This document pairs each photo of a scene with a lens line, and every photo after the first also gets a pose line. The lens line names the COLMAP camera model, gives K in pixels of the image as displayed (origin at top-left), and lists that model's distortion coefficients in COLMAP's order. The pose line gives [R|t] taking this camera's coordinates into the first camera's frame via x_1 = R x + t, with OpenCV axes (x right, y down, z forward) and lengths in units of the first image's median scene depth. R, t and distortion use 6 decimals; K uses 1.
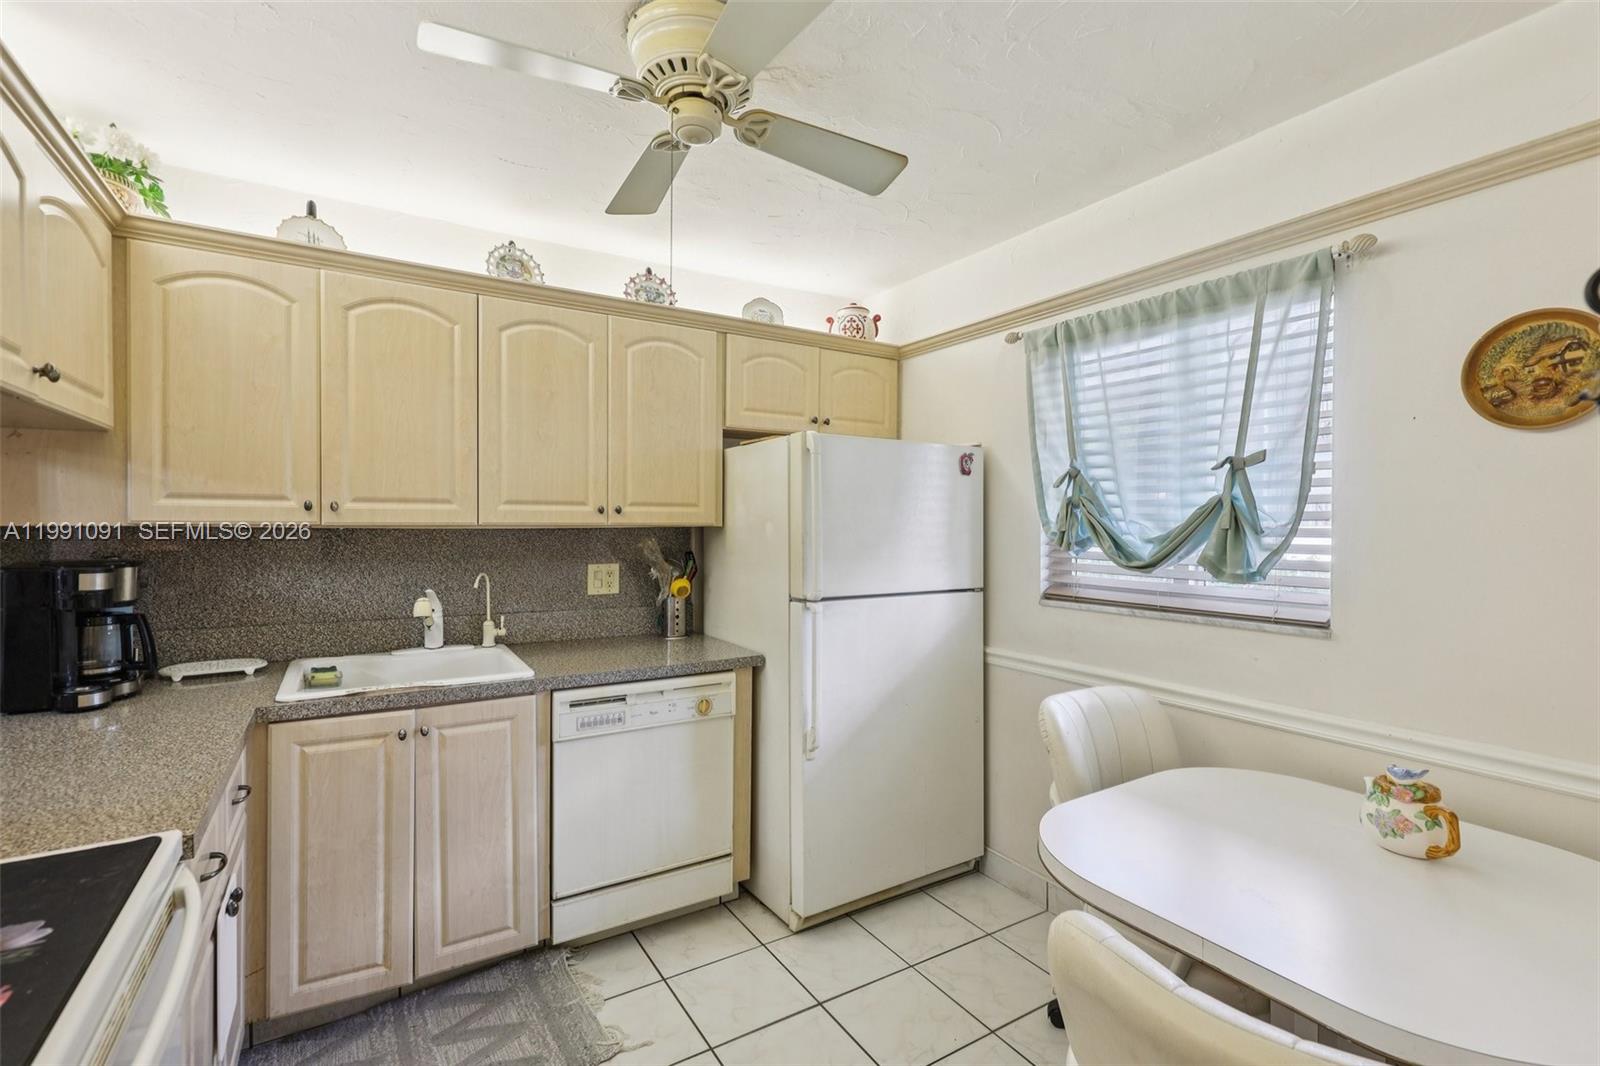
lens RADIAL K [[729.3, 0, 811.4], [0, 729.3, 522.8], [0, 0, 1]] dist [0.001091, -0.000098]
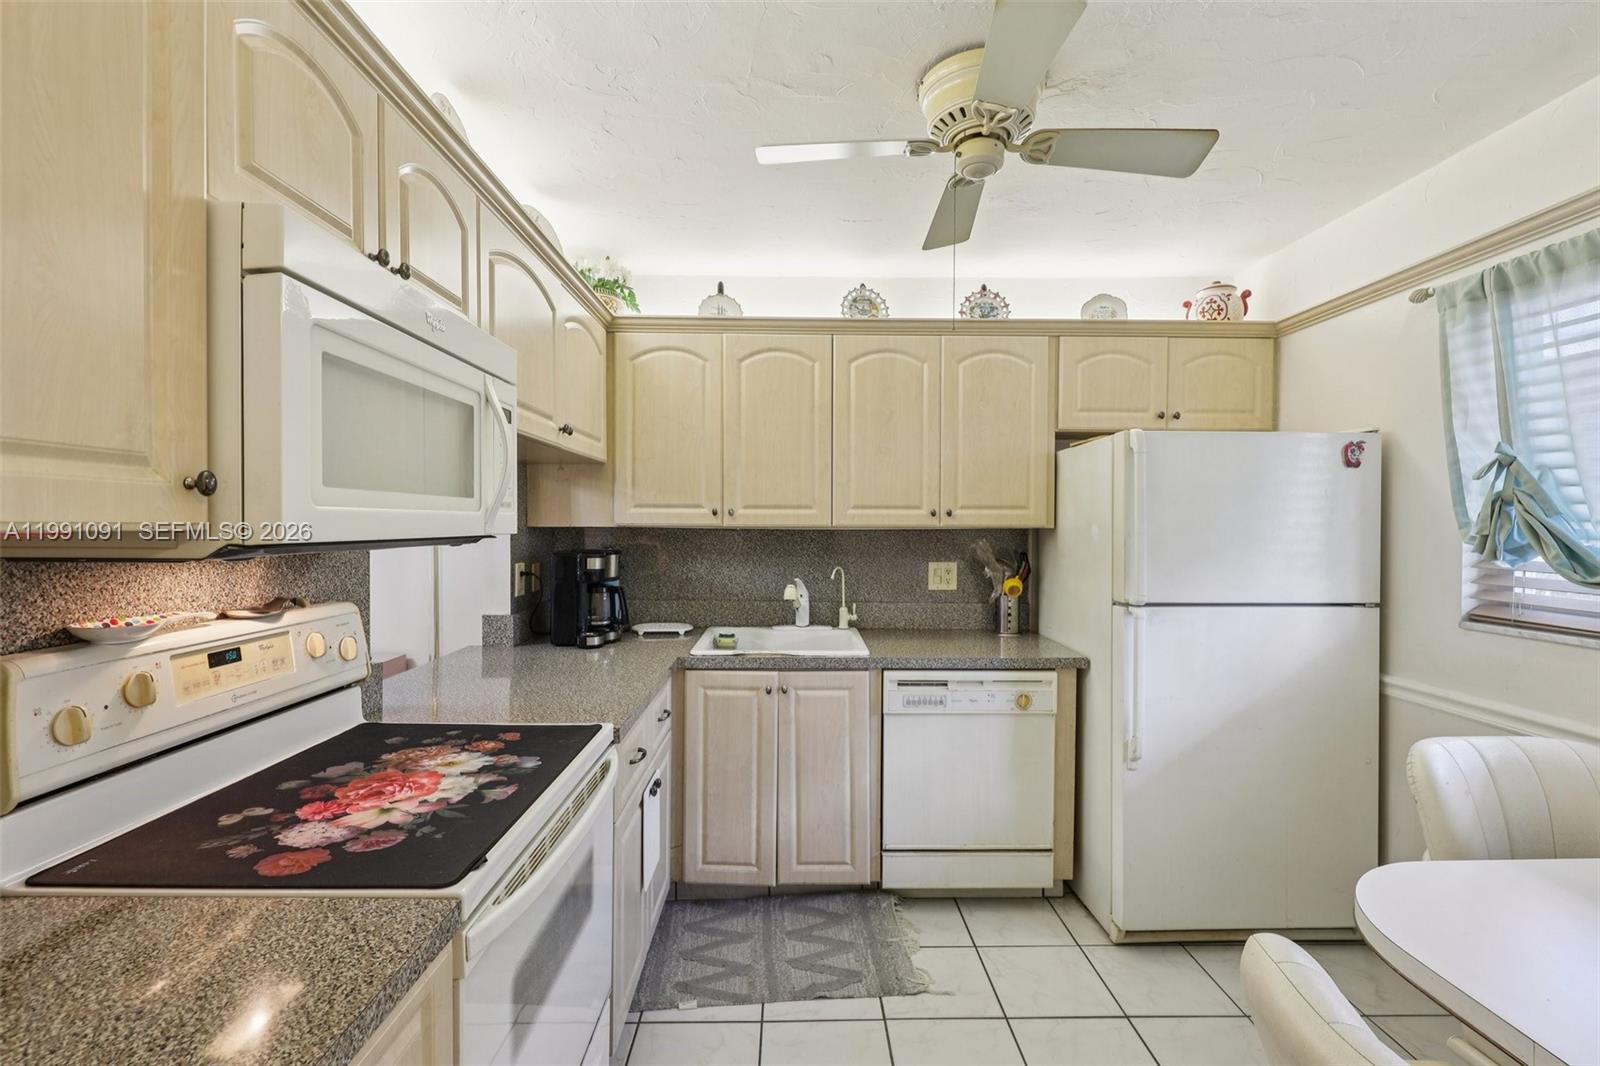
lens RADIAL K [[729.3, 0, 811.4], [0, 729.3, 522.8], [0, 0, 1]] dist [0.001091, -0.000098]
pose [[0.856497, -0.001781, -0.516149, 0.137961], [0.000292, 0.999996, -0.002966, 0.000558], [0.516152, 0.002390, 0.856494, -0.049376]]
